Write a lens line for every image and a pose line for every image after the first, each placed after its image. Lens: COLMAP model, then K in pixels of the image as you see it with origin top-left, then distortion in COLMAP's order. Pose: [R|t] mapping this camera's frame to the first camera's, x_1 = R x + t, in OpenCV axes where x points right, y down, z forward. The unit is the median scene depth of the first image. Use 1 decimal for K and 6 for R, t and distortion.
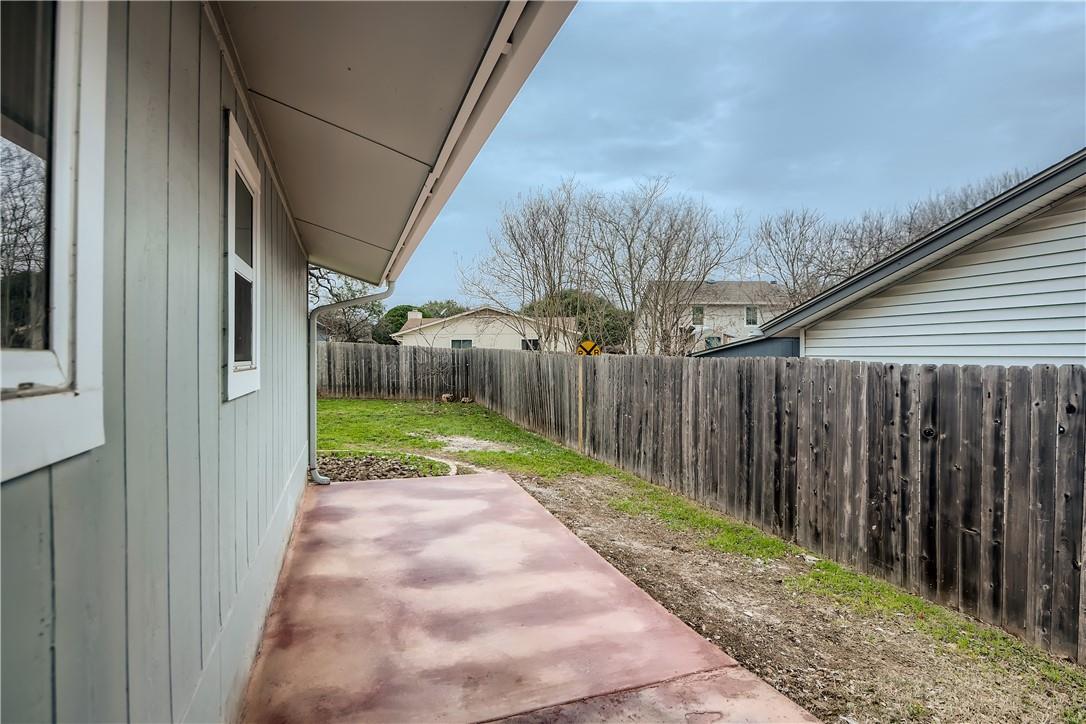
lens RADIAL K [[553.7, 0, 544.7], [0, 553.7, 355.7], [0, 0, 1]] dist [-0.021342, -0.000297]
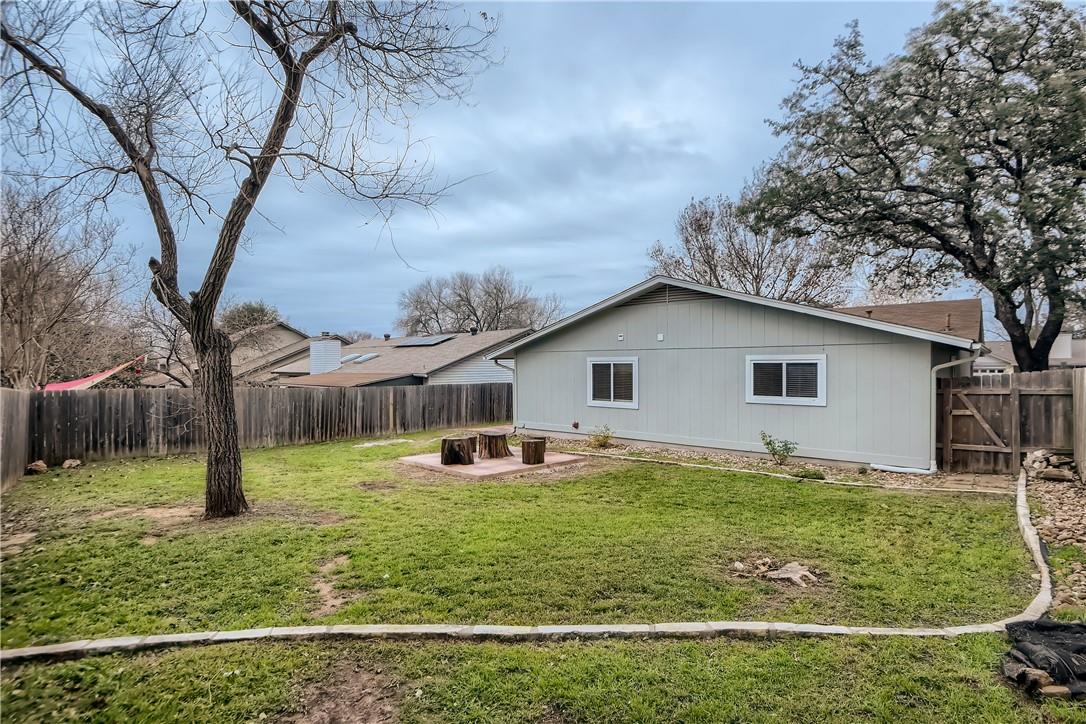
lens RADIAL K [[517.1, 0, 543.0], [0, 517.1, 366.9], [0, 0, 1]] dist [-0.027055, -0.001852]
pose [[0.927688, 0.009027, 0.373248, -0.191726], [-0.001764, 0.999803, -0.019795, 0.019461], [-0.373353, 0.017705, 0.927520, -0.916628]]
